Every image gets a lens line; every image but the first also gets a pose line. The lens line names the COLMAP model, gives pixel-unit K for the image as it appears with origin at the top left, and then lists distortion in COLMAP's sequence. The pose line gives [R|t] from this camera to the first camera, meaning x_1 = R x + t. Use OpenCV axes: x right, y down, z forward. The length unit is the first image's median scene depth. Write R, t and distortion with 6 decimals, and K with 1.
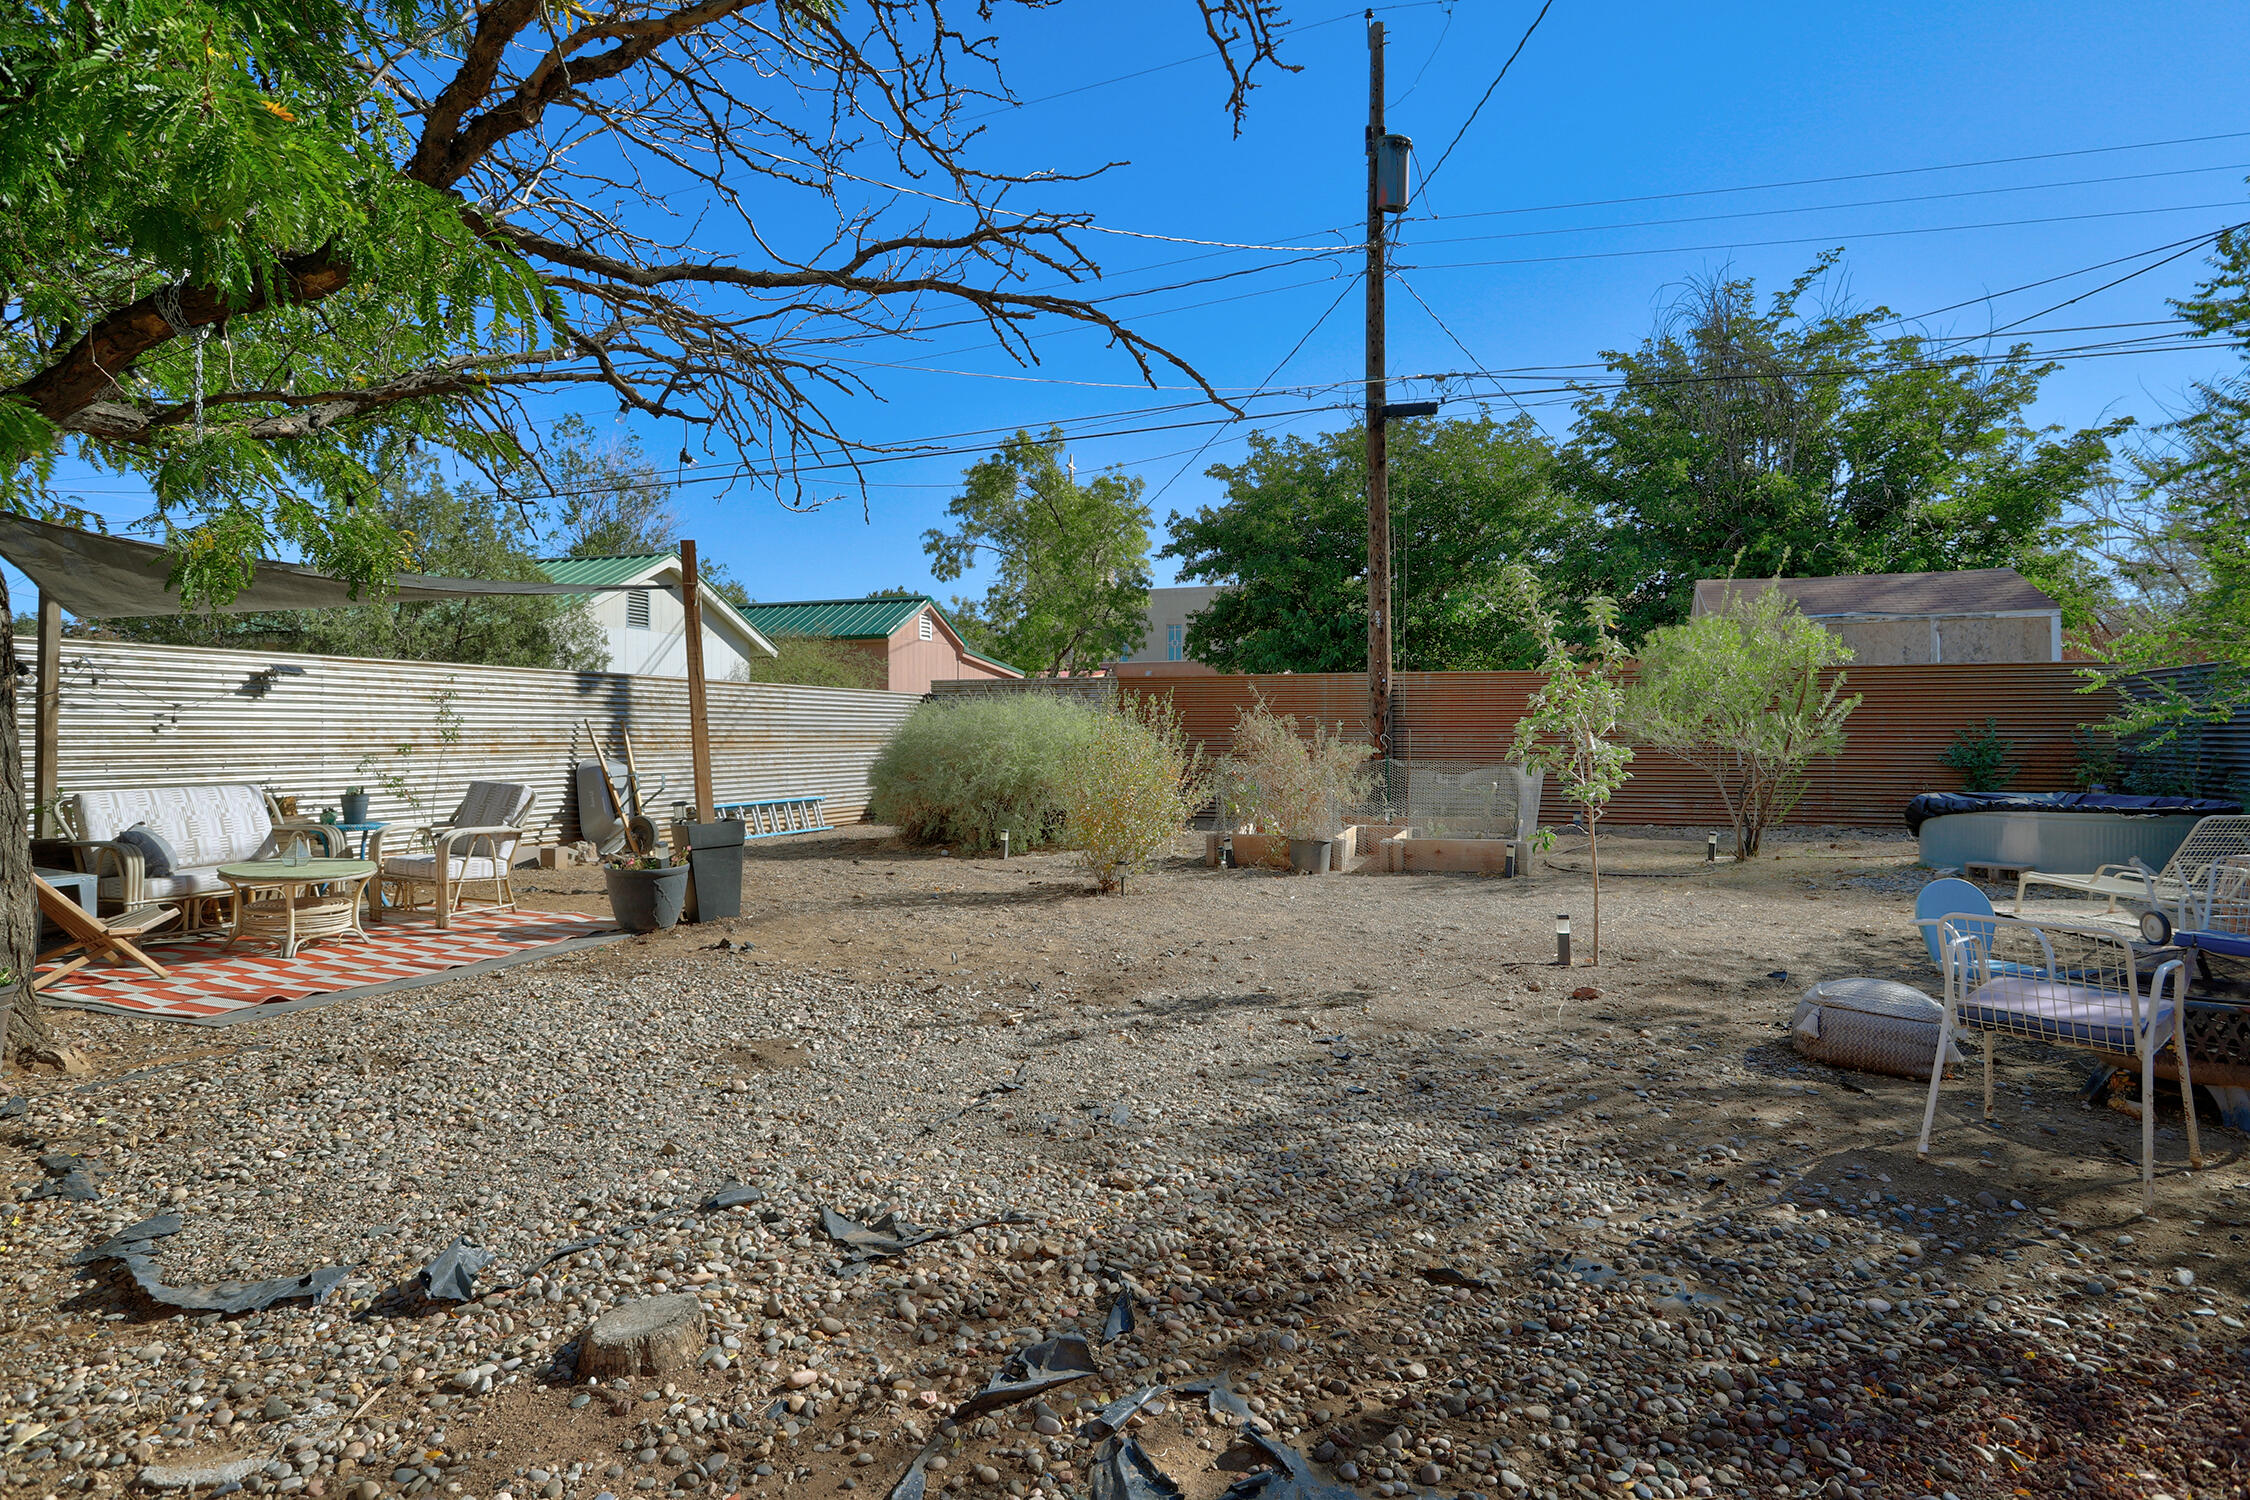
lens RADIAL K [[1222.1, 0, 1125.0], [0, 1222.1, 750.0], [0, 0, 1]] dist [0.000723, 0.000018]
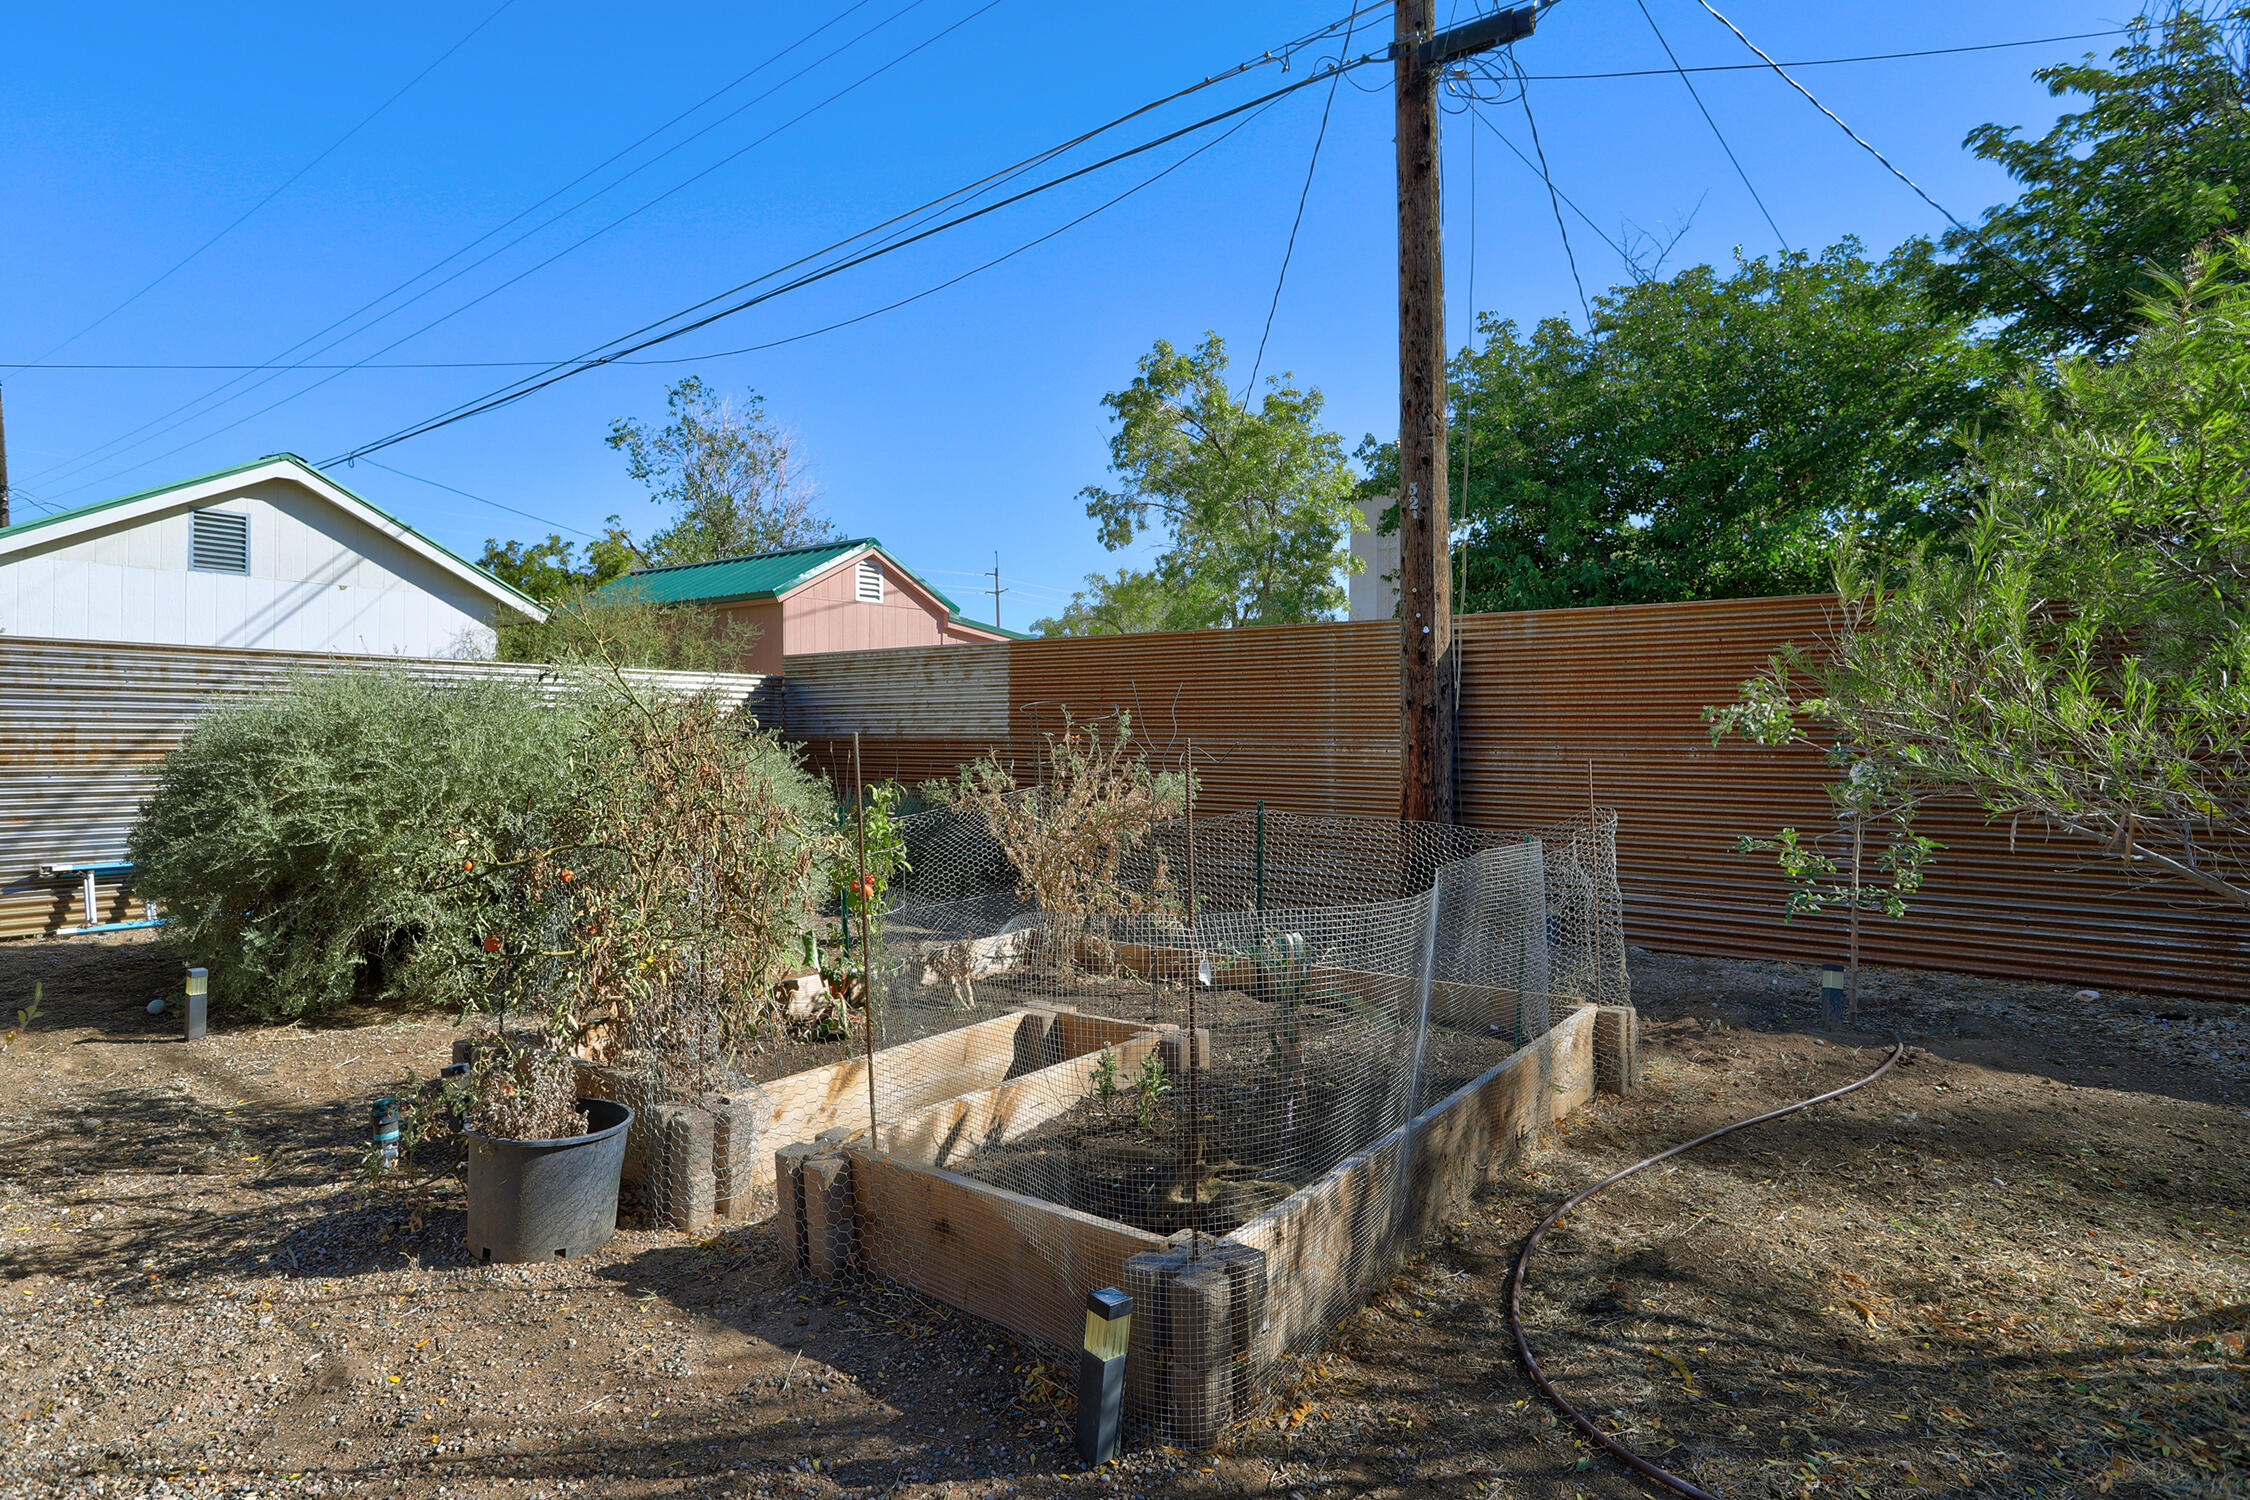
lens RADIAL K [[1222.1, 0, 1125.0], [0, 1222.1, 750.0], [0, 0, 1]] dist [0.000723, 0.000018]
pose [[0.953805, 0.005373, -0.300380, 0.122119], [-0.005898, 0.999982, -0.000839, -0.004758], [0.300370, 0.002572, 0.953819, 0.257947]]
